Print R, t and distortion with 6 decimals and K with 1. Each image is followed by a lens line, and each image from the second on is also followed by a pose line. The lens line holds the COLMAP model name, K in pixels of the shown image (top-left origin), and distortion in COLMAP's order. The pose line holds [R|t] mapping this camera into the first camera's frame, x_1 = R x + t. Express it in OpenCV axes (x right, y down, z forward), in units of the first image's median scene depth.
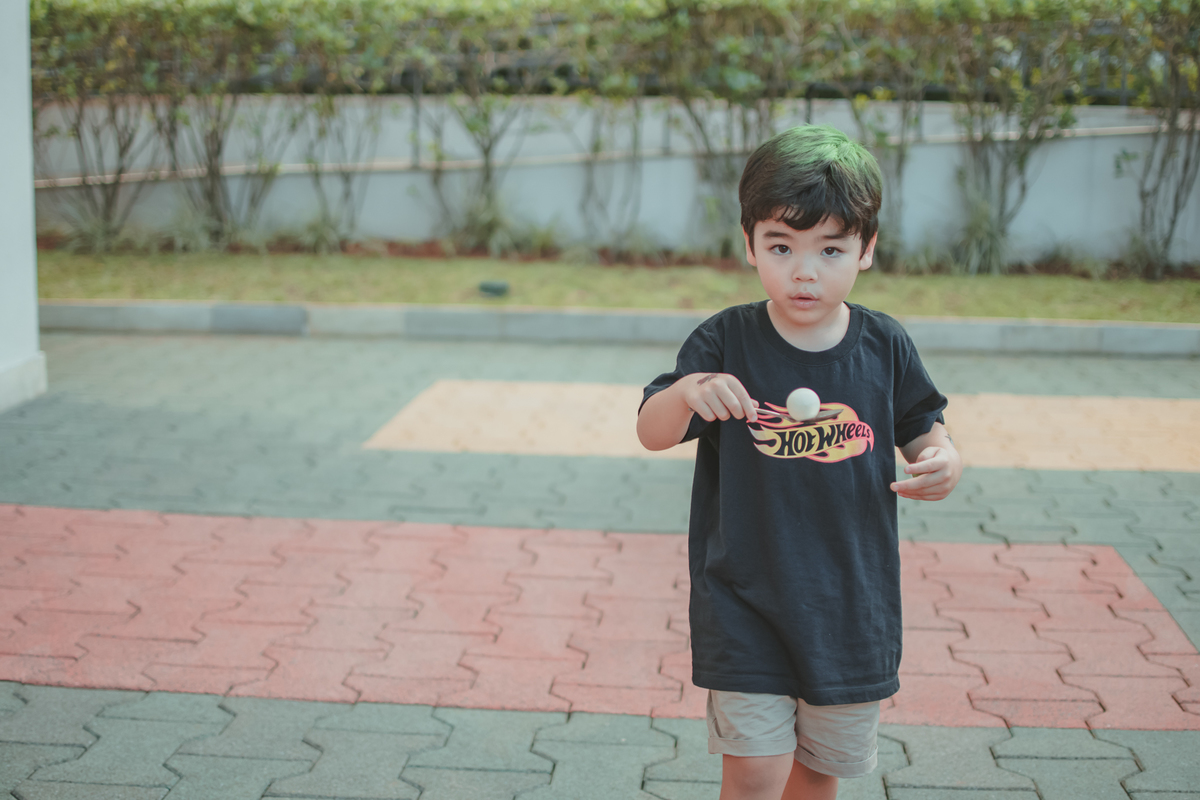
lens RADIAL K [[1896.0, 0, 596.0], [0, 1896.0, 377.1], [0, 0, 1]] dist [-0.179537, 0.136948]
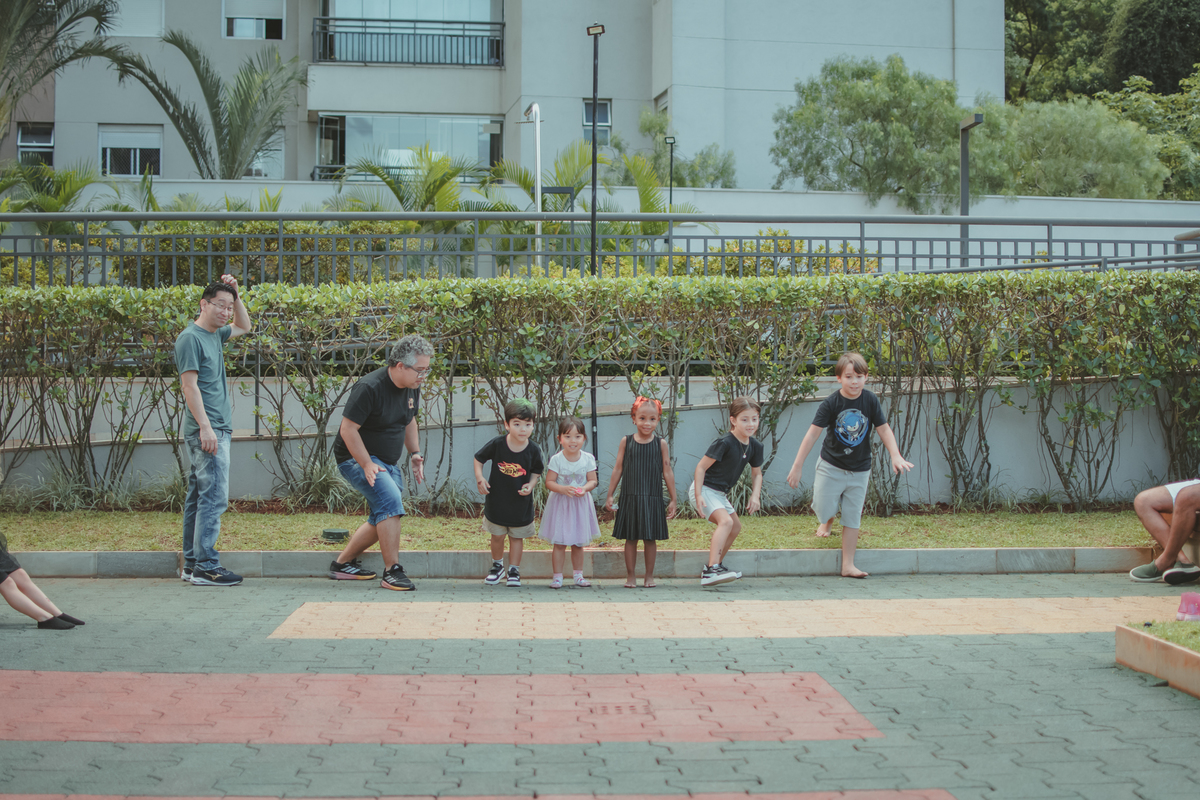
lens RADIAL K [[2072.4, 0, 650.2], [0, 2072.4, 399.8], [0, 0, 1]] dist [-0.166731, 0.105942]
pose [[0.989936, -0.014358, 0.140786, -0.036400], [0.033452, 0.990388, -0.134211, 0.045756], [-0.137506, 0.137570, 0.980901, -0.288770]]
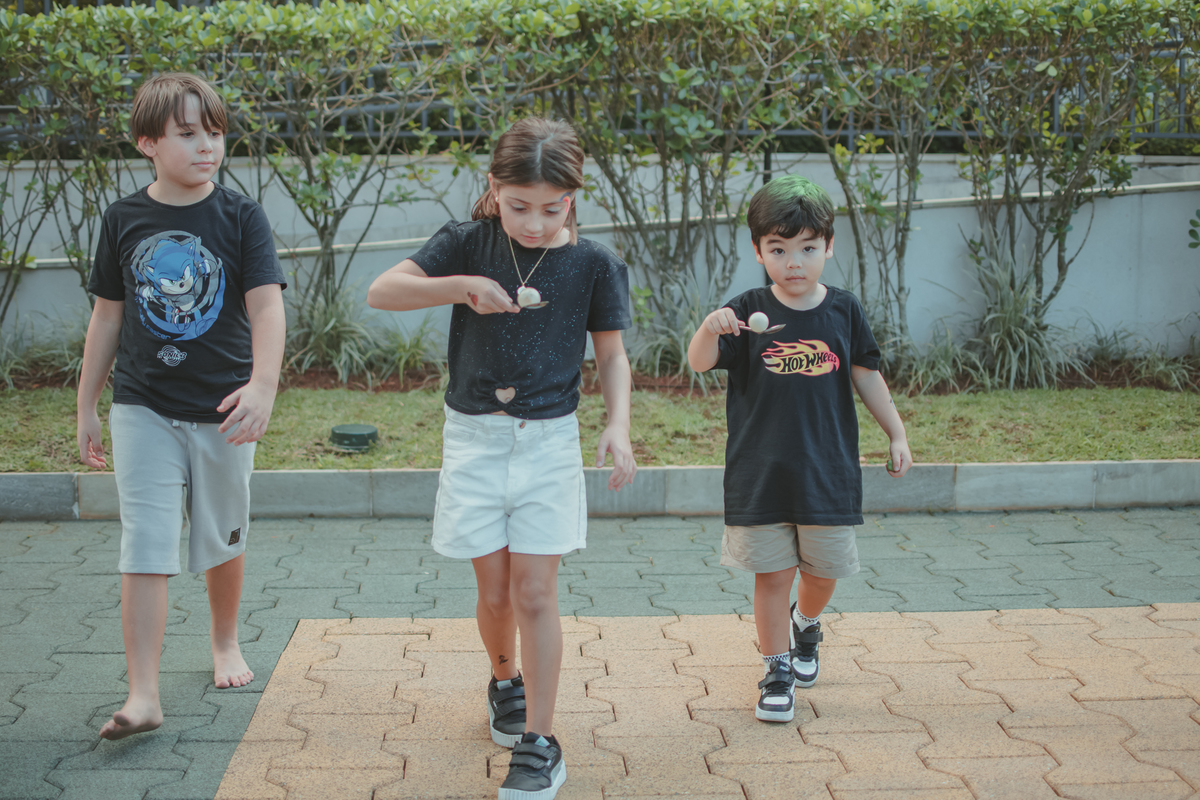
lens RADIAL K [[1896.0, 0, 596.0], [0, 1896.0, 377.1], [0, 0, 1]] dist [-0.179537, 0.136948]
pose [[0.992096, -0.030702, 0.121669, -0.045746], [0.034286, 0.999035, -0.027467, -0.042930], [-0.120709, 0.031421, 0.992191, 0.291460]]
